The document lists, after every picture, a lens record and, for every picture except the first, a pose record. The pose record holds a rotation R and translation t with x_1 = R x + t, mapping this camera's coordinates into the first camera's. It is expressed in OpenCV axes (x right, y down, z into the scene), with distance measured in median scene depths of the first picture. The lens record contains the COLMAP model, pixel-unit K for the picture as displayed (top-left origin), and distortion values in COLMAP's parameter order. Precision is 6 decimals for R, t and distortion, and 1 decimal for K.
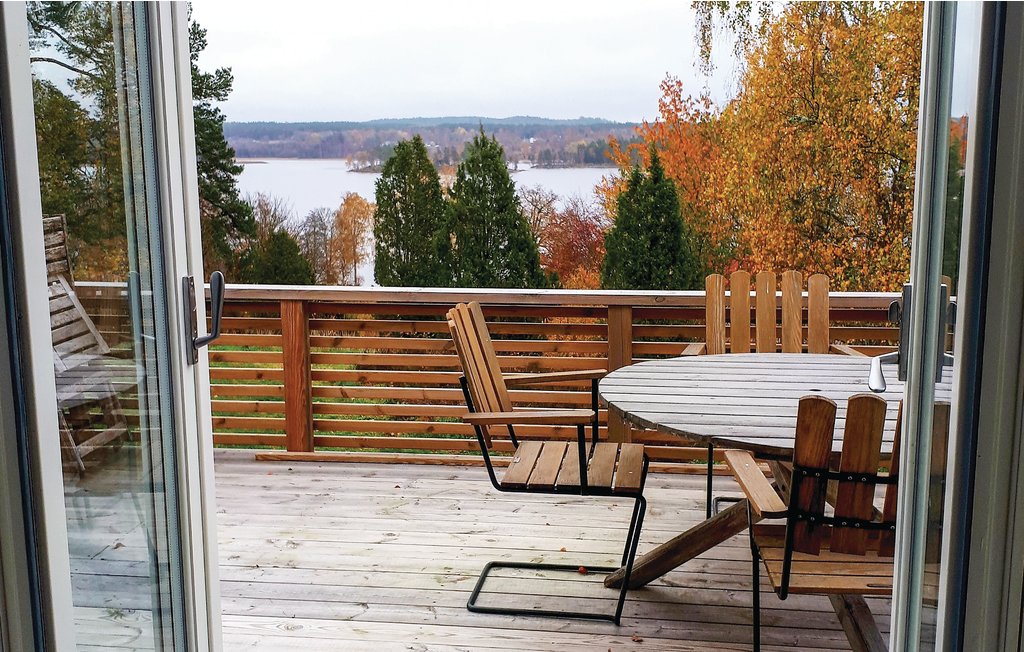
lens RADIAL K [[1072.6, 0, 512.0], [0, 1072.6, 326.0], [0, 0, 1]] dist [0.108069, -0.014479]
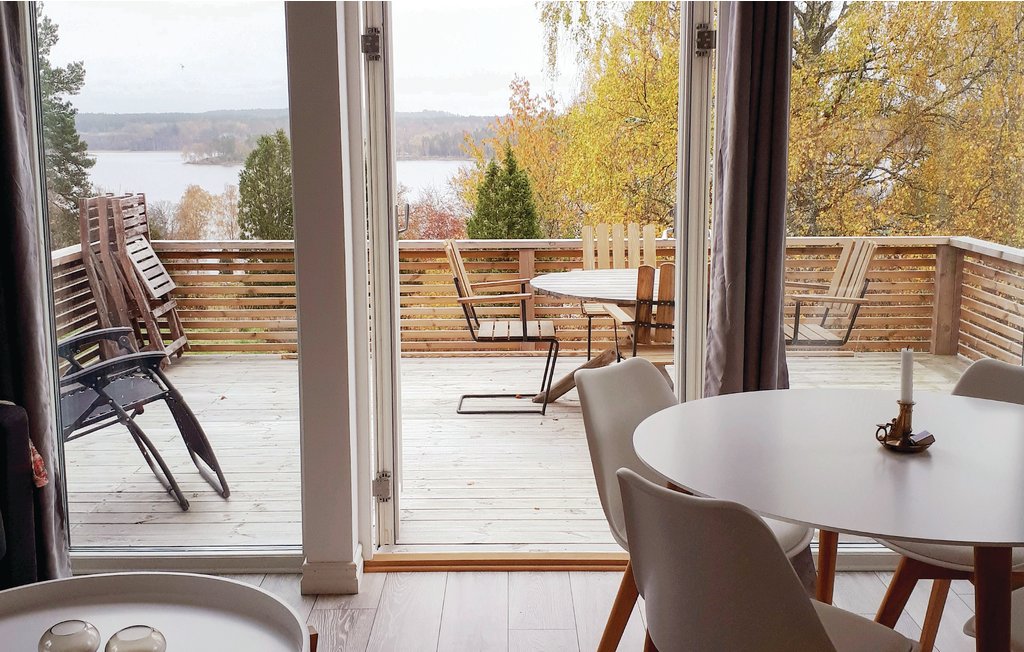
lens RADIAL K [[1146.5, 0, 512.0], [0, 1146.5, 326.0], [0, 0, 1]] dist [-0.011940, -0.018694]
pose [[0.988636, -0.019691, 0.149032, -0.034161], [0.020024, 0.999799, -0.000737, 0.018694], [-0.148987, 0.003712, 0.988832, -0.127274]]
